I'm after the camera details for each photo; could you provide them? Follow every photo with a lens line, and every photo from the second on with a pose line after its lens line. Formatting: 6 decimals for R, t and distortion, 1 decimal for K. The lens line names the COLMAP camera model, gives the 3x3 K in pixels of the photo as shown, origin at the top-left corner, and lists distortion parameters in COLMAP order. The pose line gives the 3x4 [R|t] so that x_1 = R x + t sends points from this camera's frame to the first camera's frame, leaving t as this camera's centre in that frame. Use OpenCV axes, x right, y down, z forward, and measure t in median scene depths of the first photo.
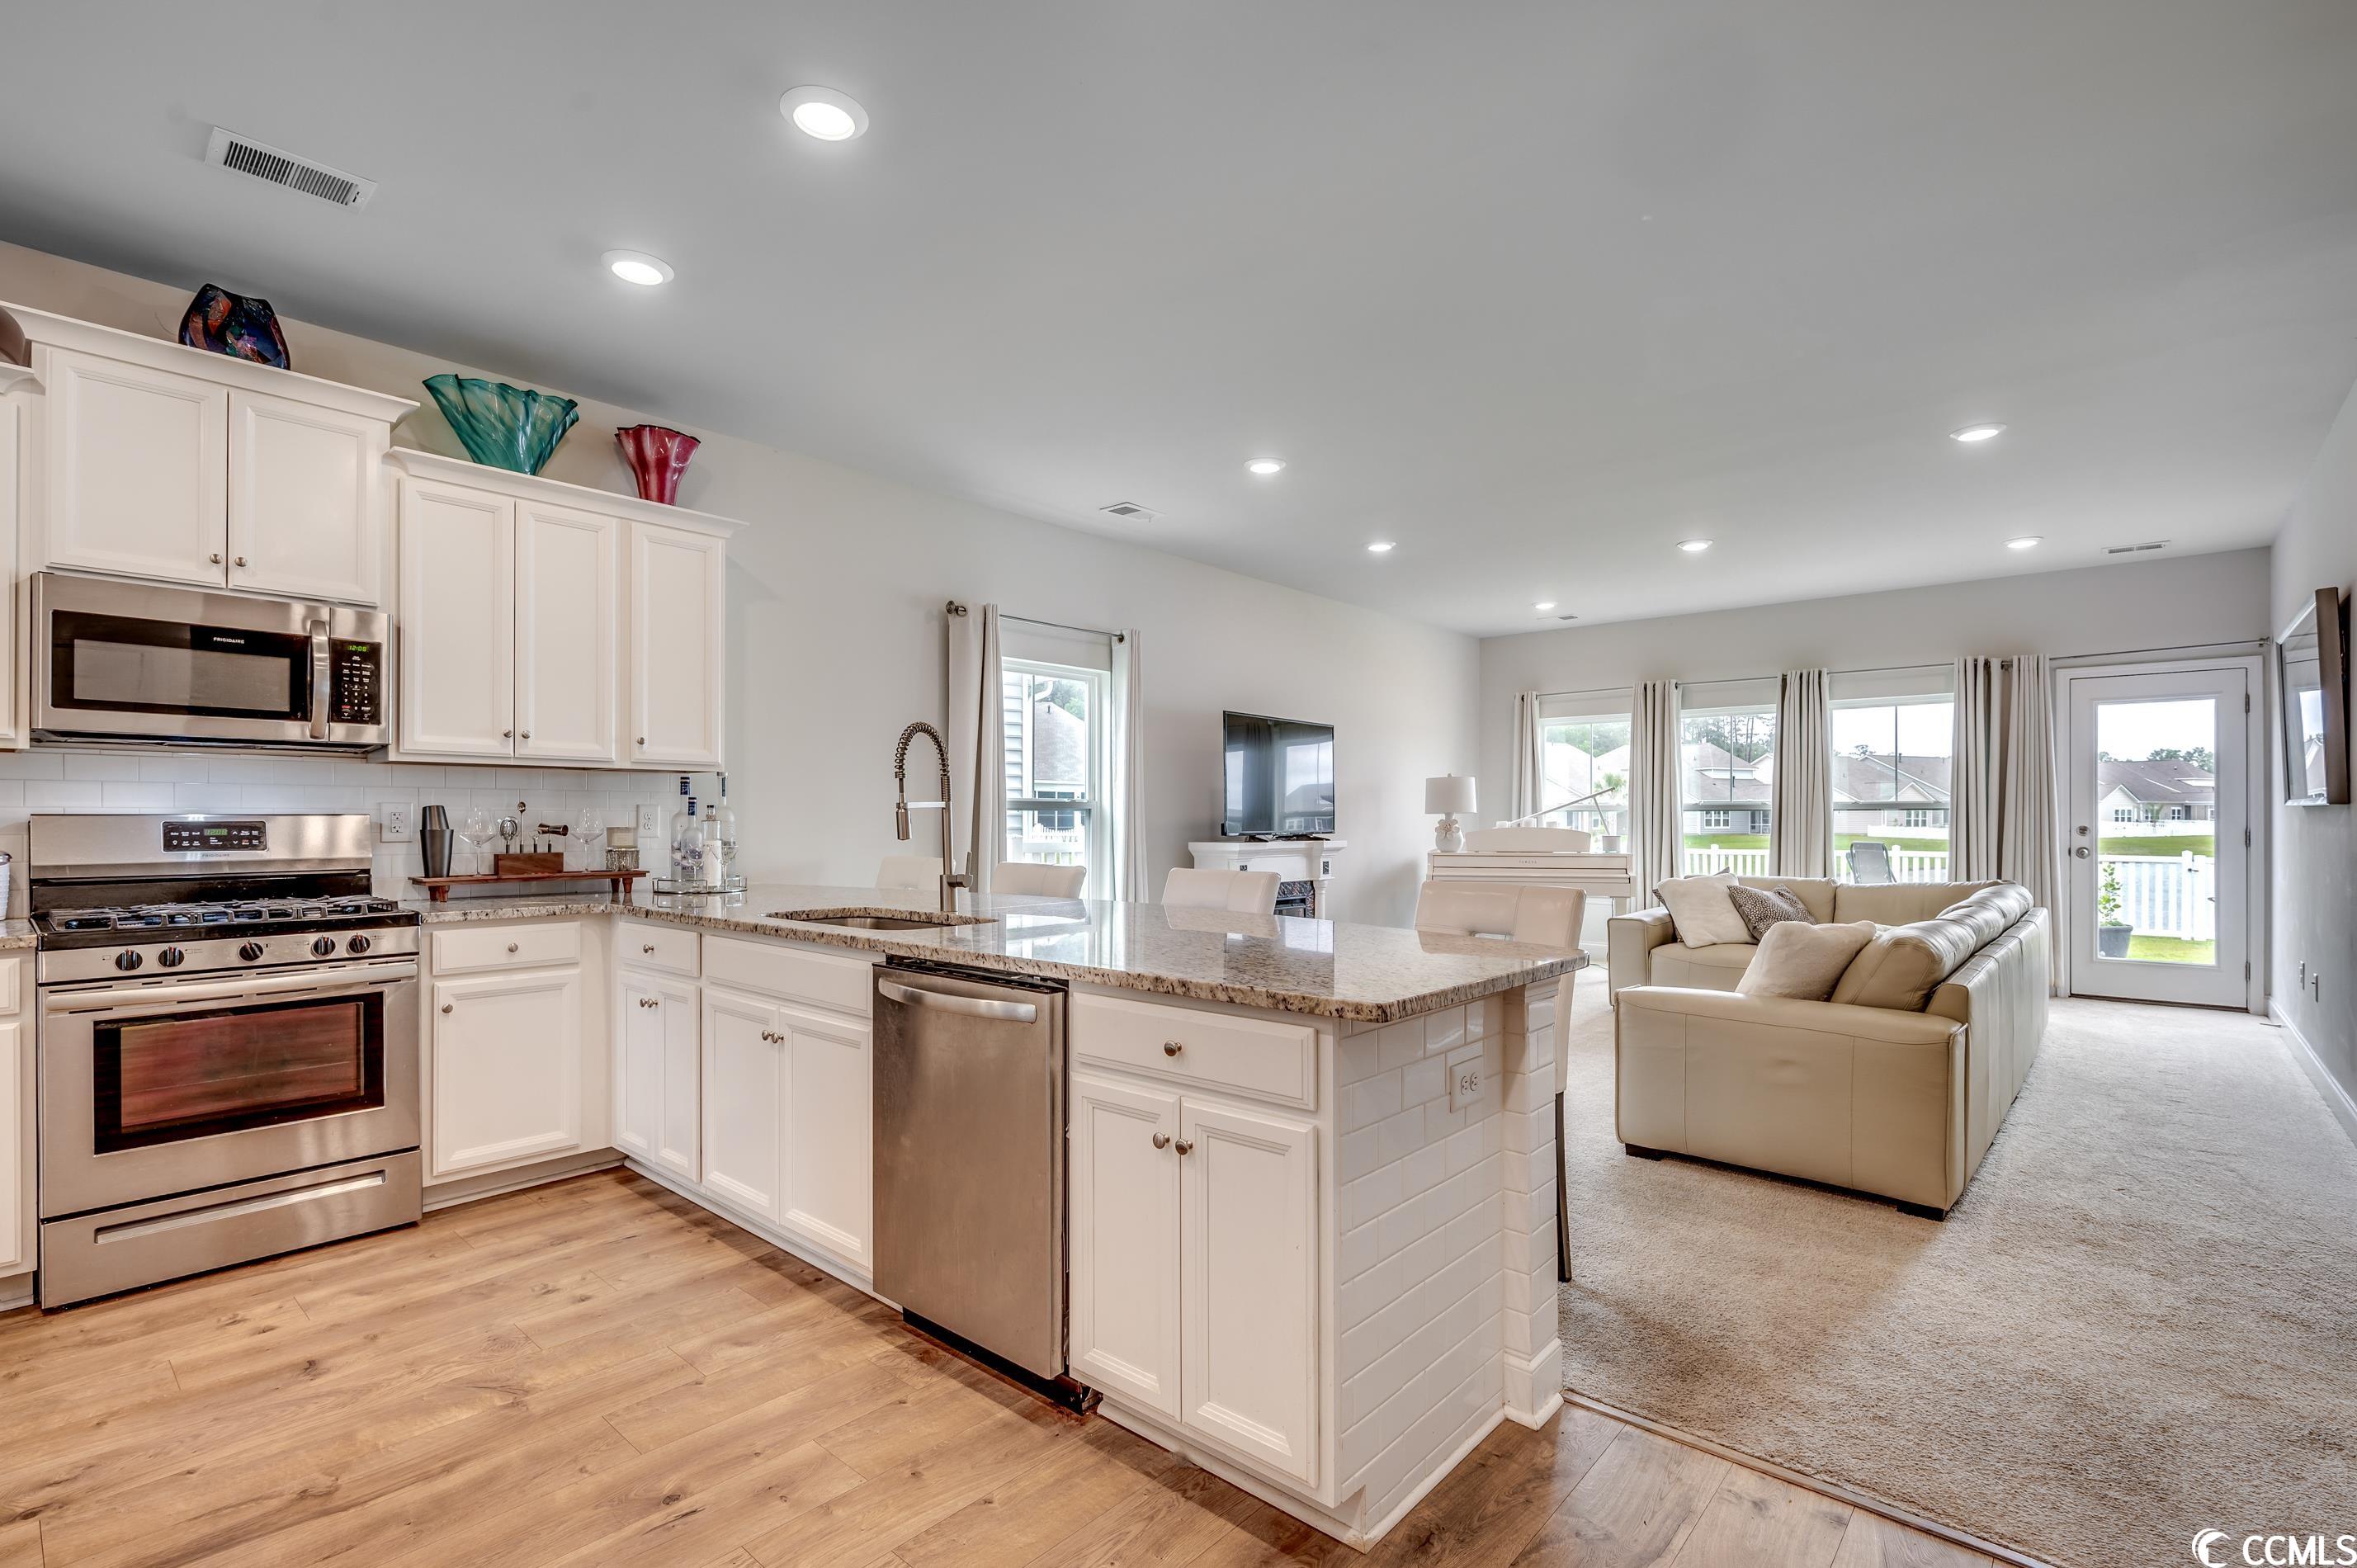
lens RADIAL K [[1077.8, 0, 1174.1], [0, 1077.8, 817.3], [0, 0, 1]] dist [0.002194, 0.000162]
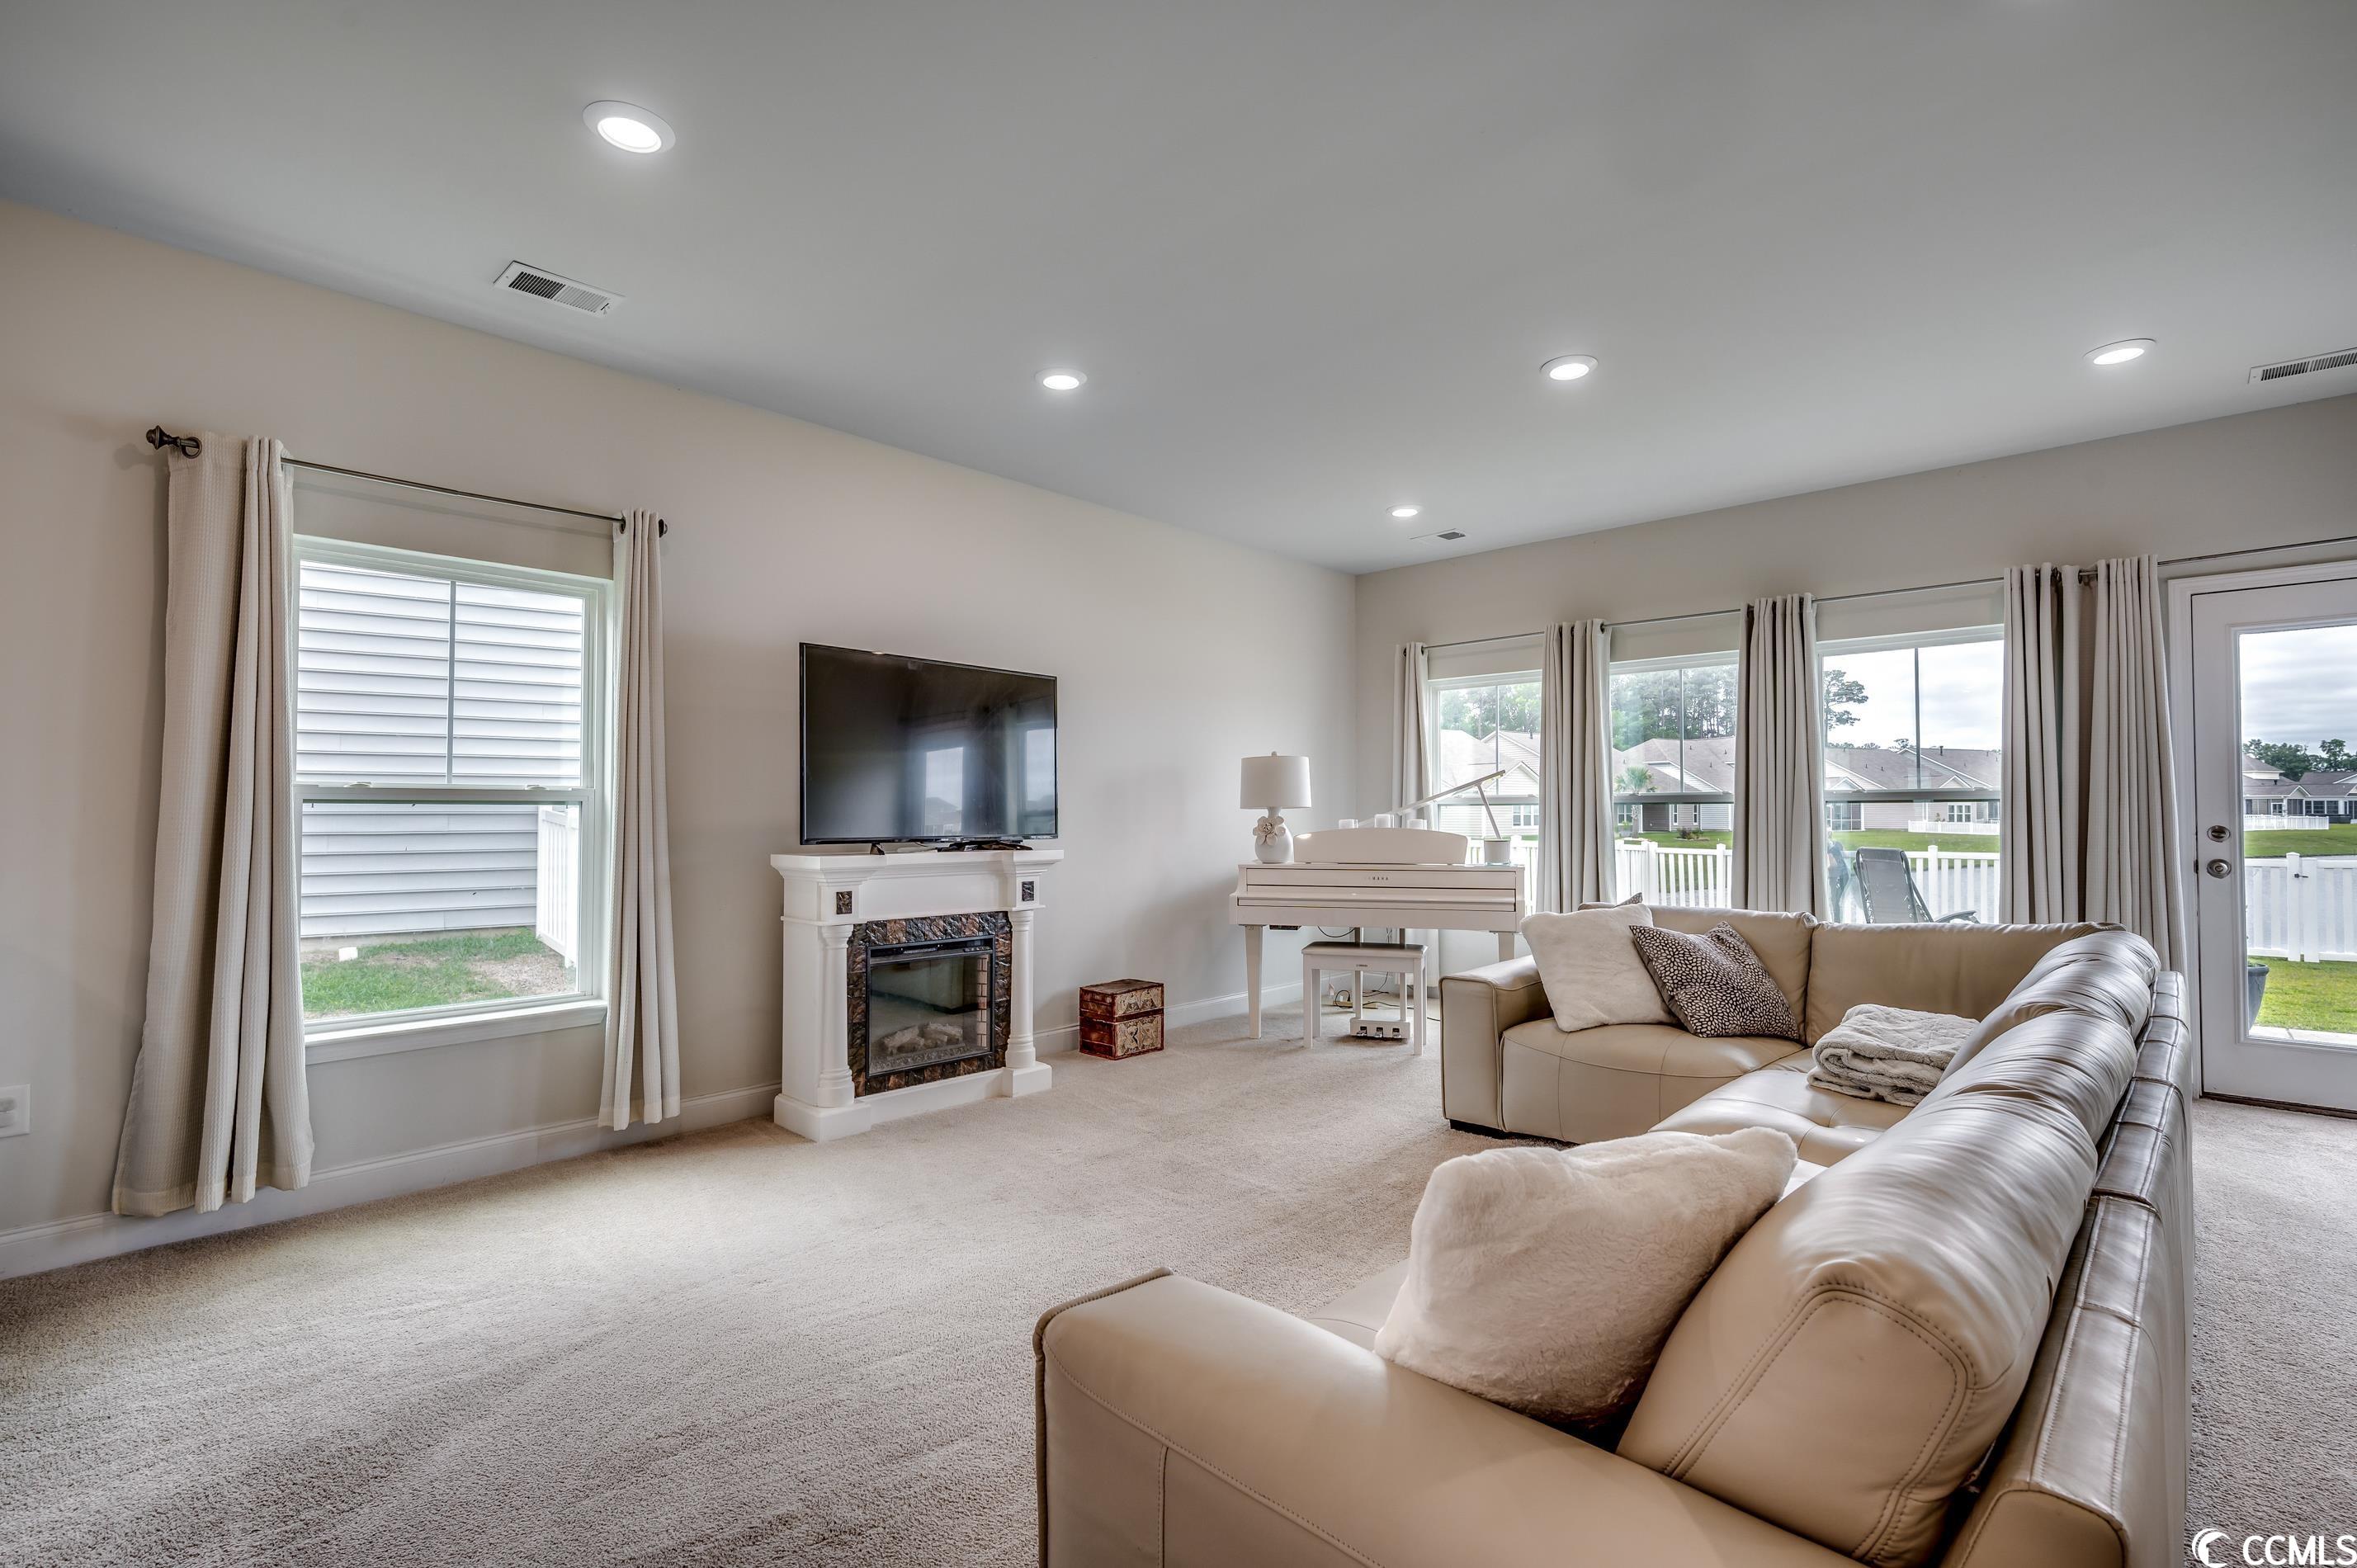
lens RADIAL K [[1055.3, 0, 1180.1], [0, 1055.3, 794.2], [0, 0, 1]] dist [0.000701, -0.000128]
pose [[0.999421, -0.002543, -0.033938, 0.451287], [0.001917, 0.999828, -0.018448, -0.000457], [0.033979, 0.018372, 0.999254, 0.637245]]
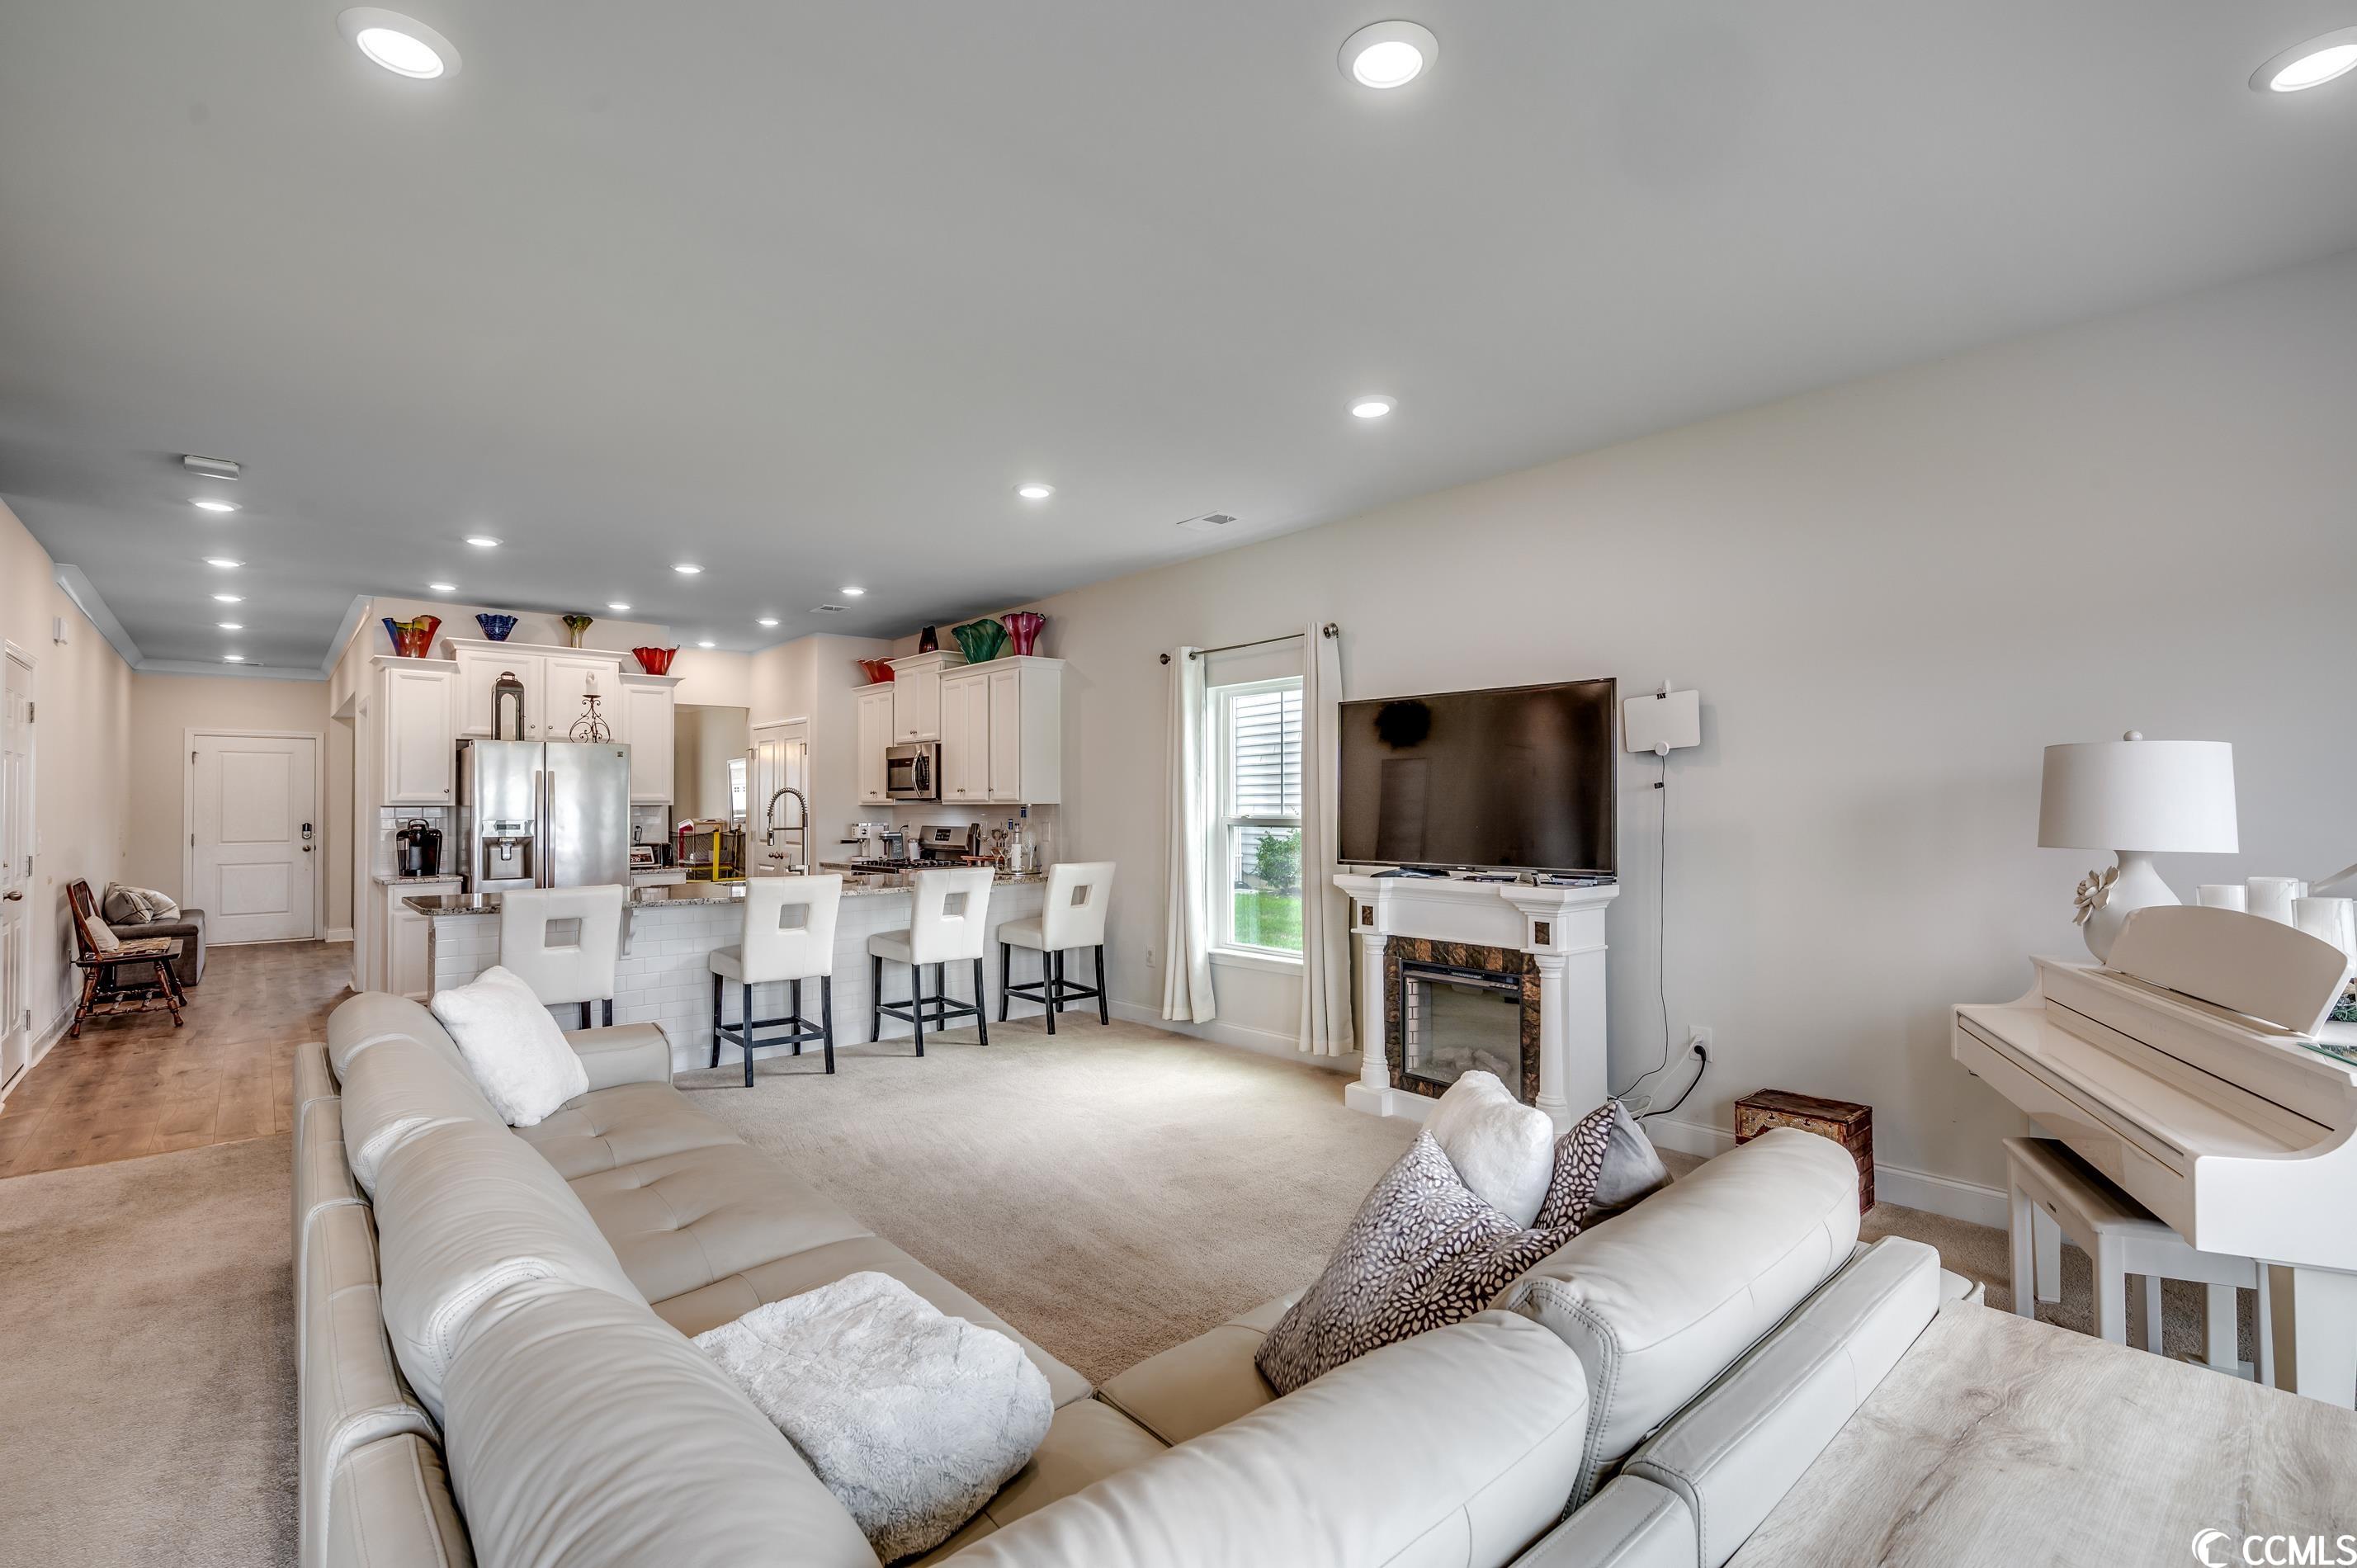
lens RADIAL K [[1055.3, 0, 1180.1], [0, 1055.3, 794.2], [0, 0, 1]] dist [0.000701, -0.000128]
pose [[-0.117662, -0.011886, -0.992983, 1.290973], [0.003517, 0.999917, -0.012386, -0.038621], [0.993047, -0.004950, -0.117611, 1.544415]]
